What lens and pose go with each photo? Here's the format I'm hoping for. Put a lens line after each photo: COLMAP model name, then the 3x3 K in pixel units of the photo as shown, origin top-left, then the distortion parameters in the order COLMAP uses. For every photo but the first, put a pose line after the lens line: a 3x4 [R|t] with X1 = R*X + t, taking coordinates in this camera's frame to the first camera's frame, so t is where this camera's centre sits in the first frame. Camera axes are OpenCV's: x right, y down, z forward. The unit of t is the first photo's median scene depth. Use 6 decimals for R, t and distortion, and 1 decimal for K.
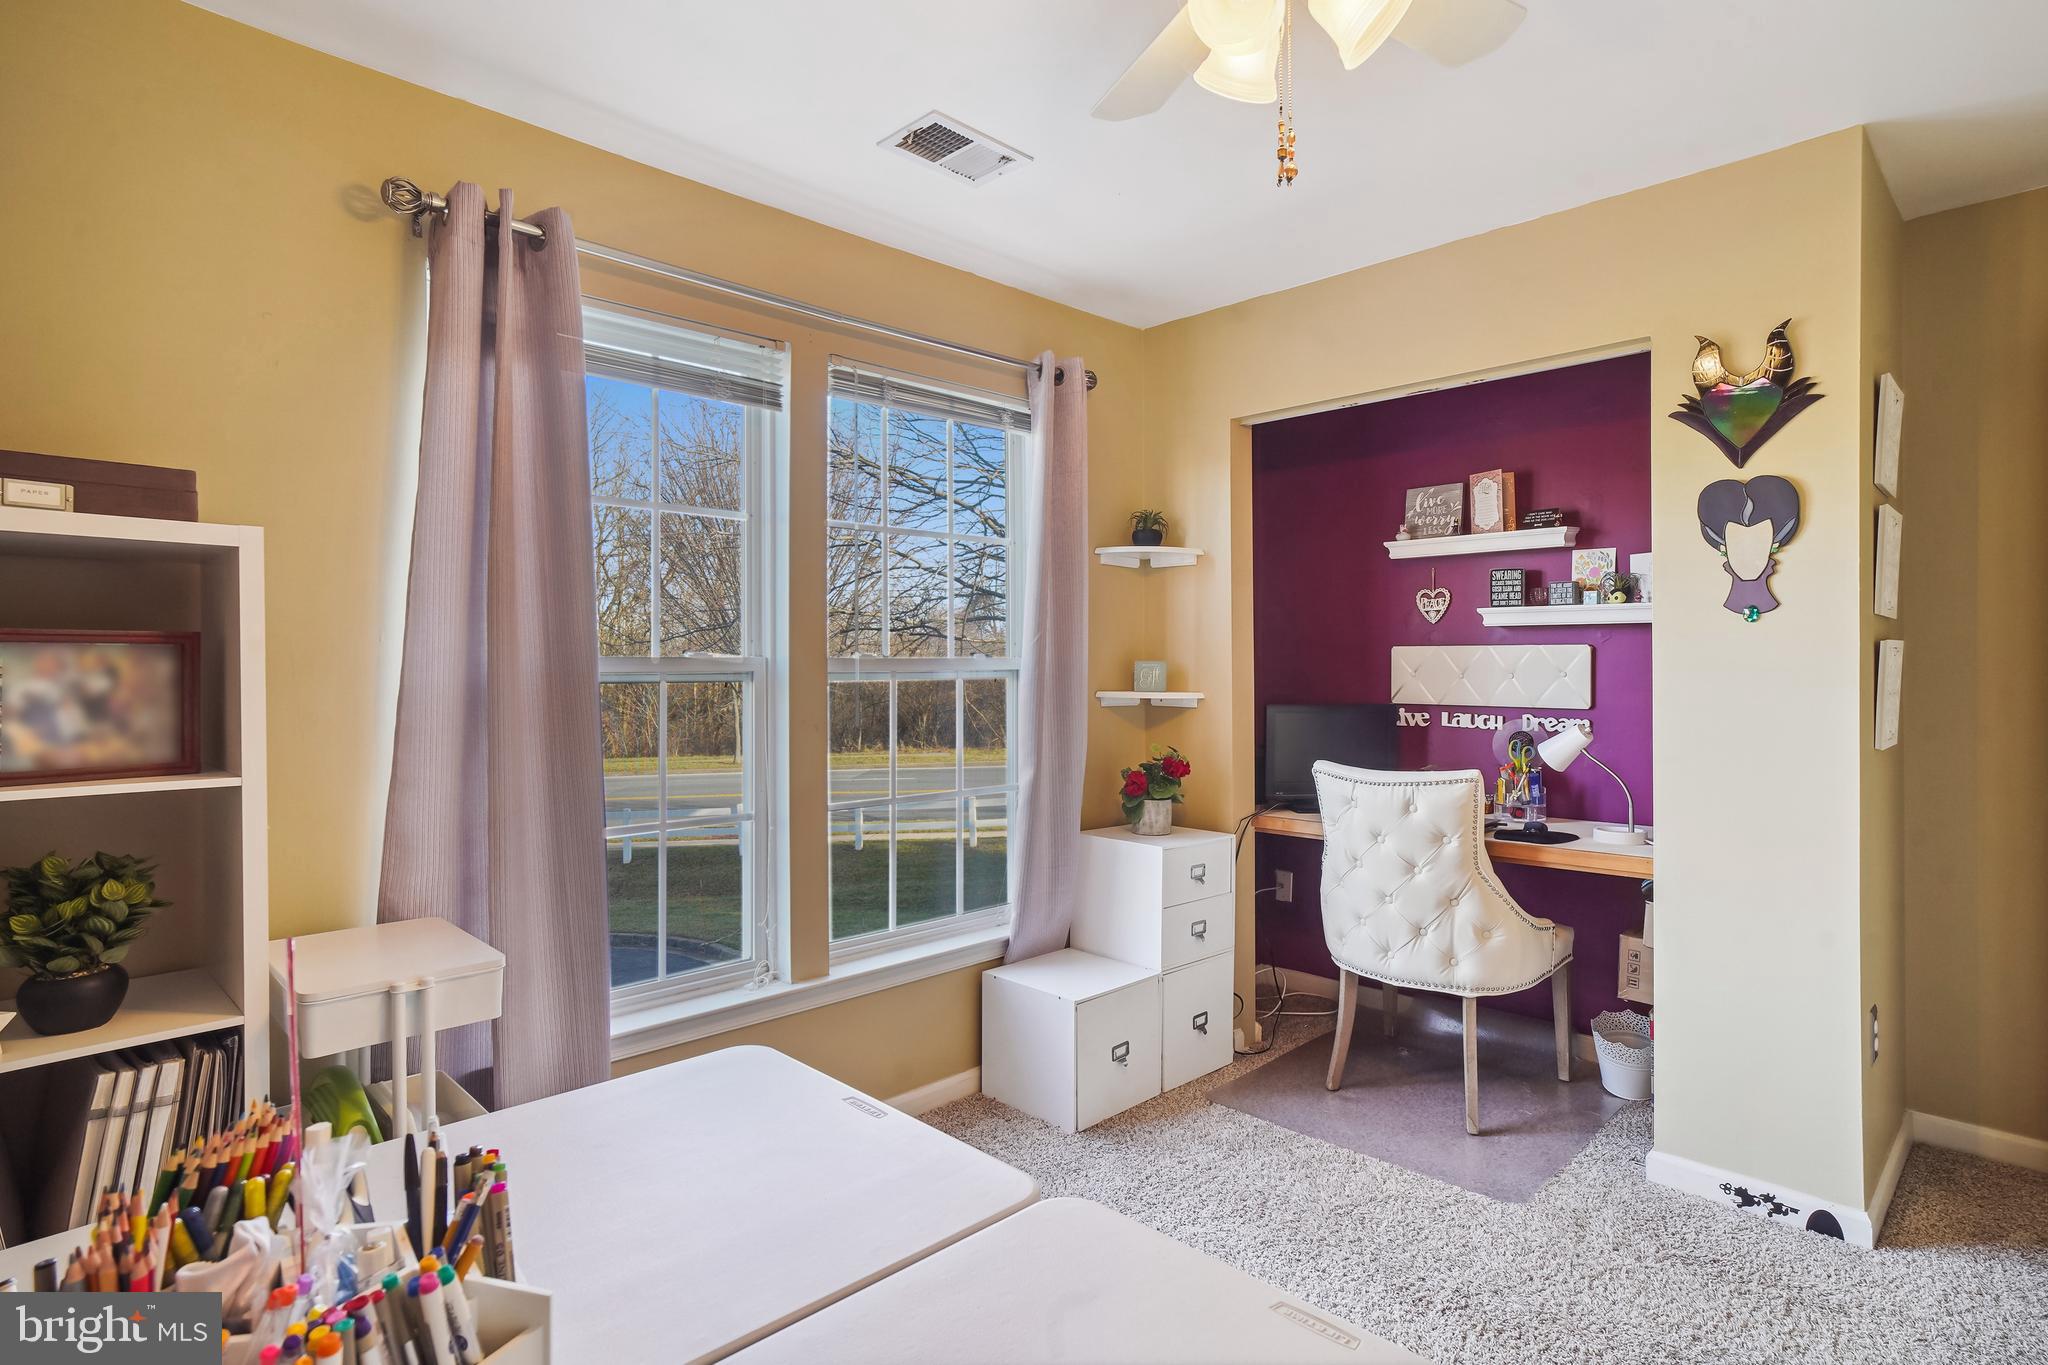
lens RADIAL K [[1073.8, 0, 1028.3], [0, 1073.8, 669.4], [0, 0, 1]] dist [-0.028928, 0.027621]
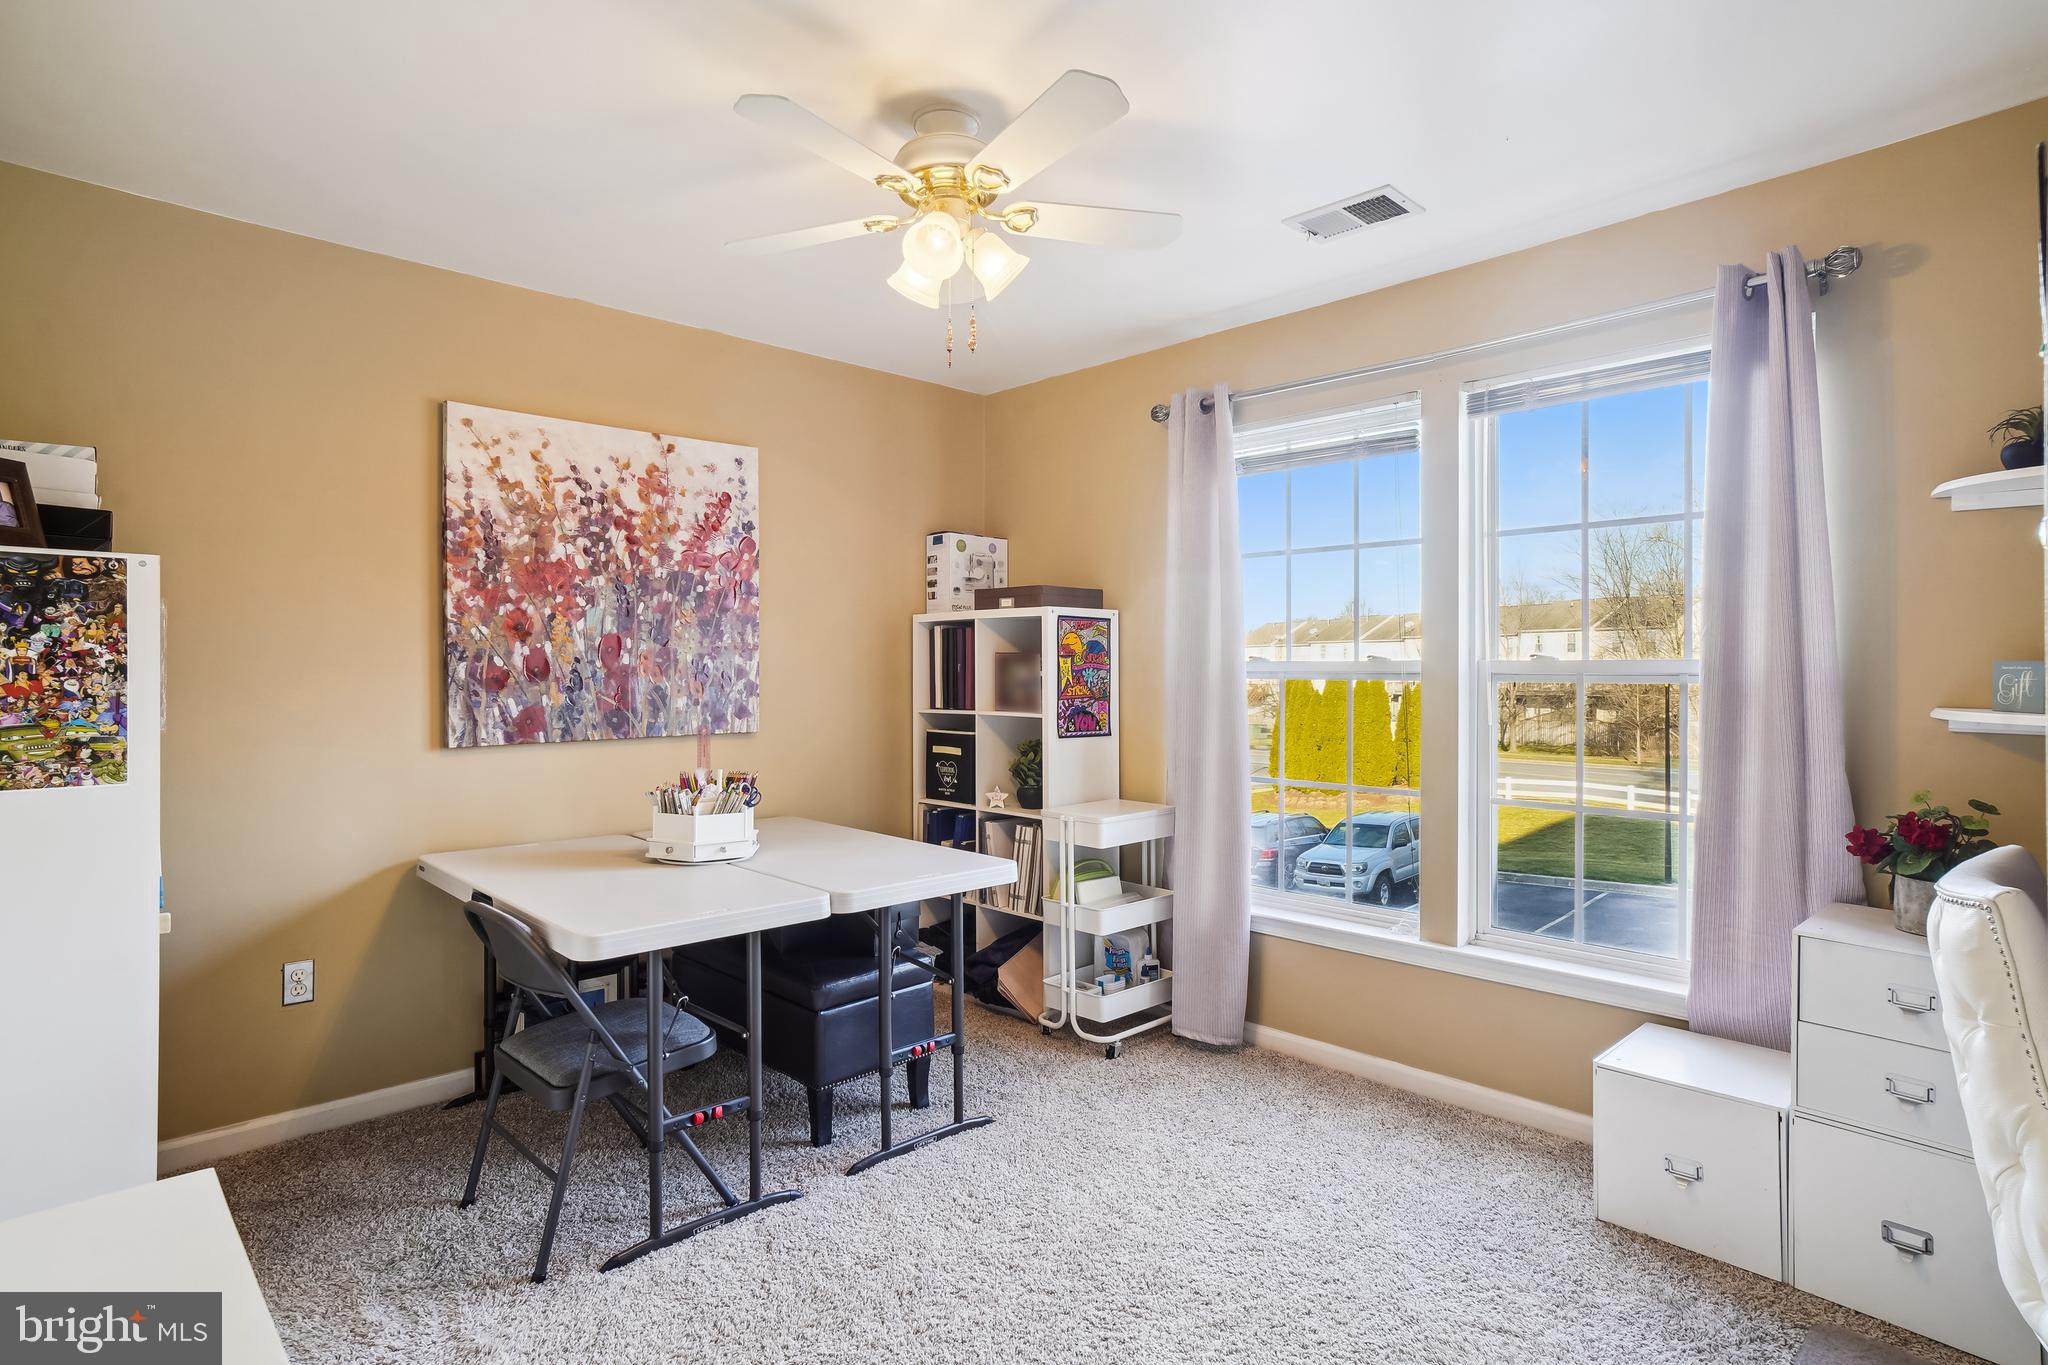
lens RADIAL K [[1073.8, 0, 1028.3], [0, 1073.8, 669.4], [0, 0, 1]] dist [-0.028928, 0.027621]
pose [[-0.015037, -0.002175, -0.999885, 0.912237], [-0.007110, 0.999973, -0.002068, 0.002685], [0.999862, 0.007078, -0.015052, 0.577056]]
